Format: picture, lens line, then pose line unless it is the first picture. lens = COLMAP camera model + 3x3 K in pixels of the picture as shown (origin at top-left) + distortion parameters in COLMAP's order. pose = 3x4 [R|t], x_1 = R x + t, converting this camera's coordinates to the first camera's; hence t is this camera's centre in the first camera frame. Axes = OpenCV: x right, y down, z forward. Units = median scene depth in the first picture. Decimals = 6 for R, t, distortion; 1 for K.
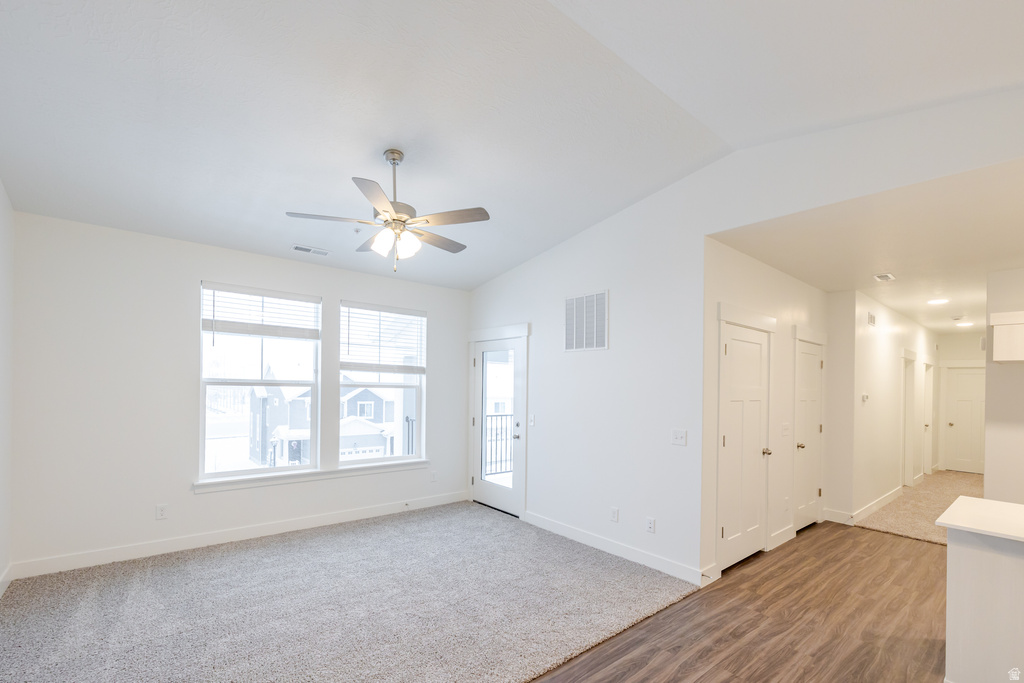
lens RADIAL K [[444.2, 0, 510.8], [0, 444.2, 385.3], [0, 0, 1]] dist [-0.000203, -0.000050]
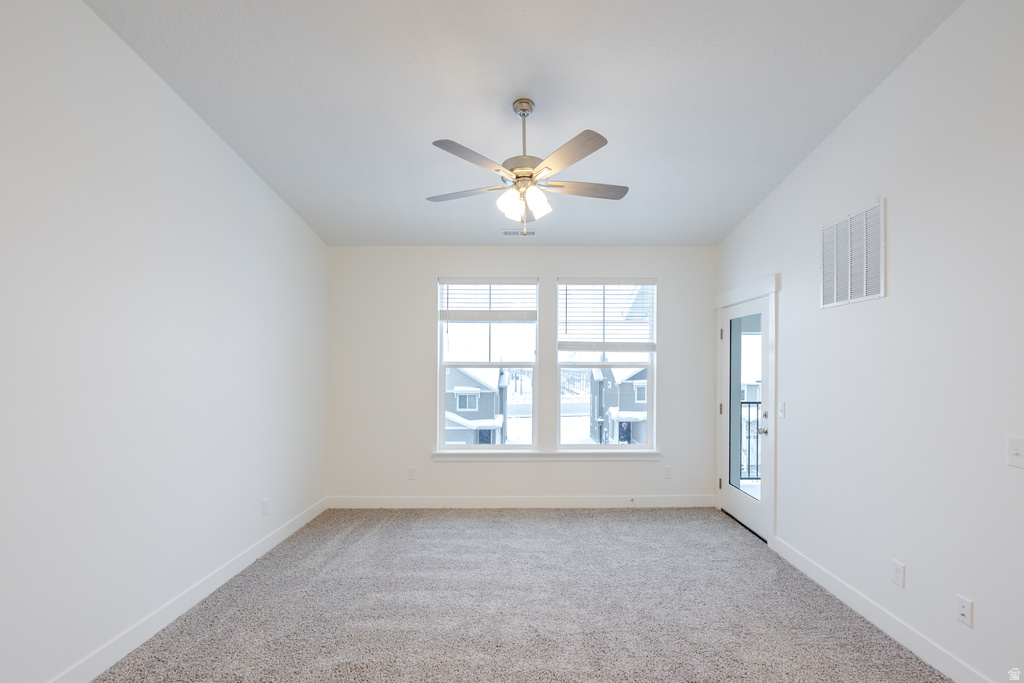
lens RADIAL K [[462.3, 0, 514.5], [0, 462.3, 368.2], [0, 0, 1]] dist [-0.000489, -0.000102]
pose [[0.779592, -0.017020, -0.626056, 0.191157], [0.017867, 0.999828, -0.004933, 0.008865], [0.626032, -0.007340, 0.779763, 0.169386]]
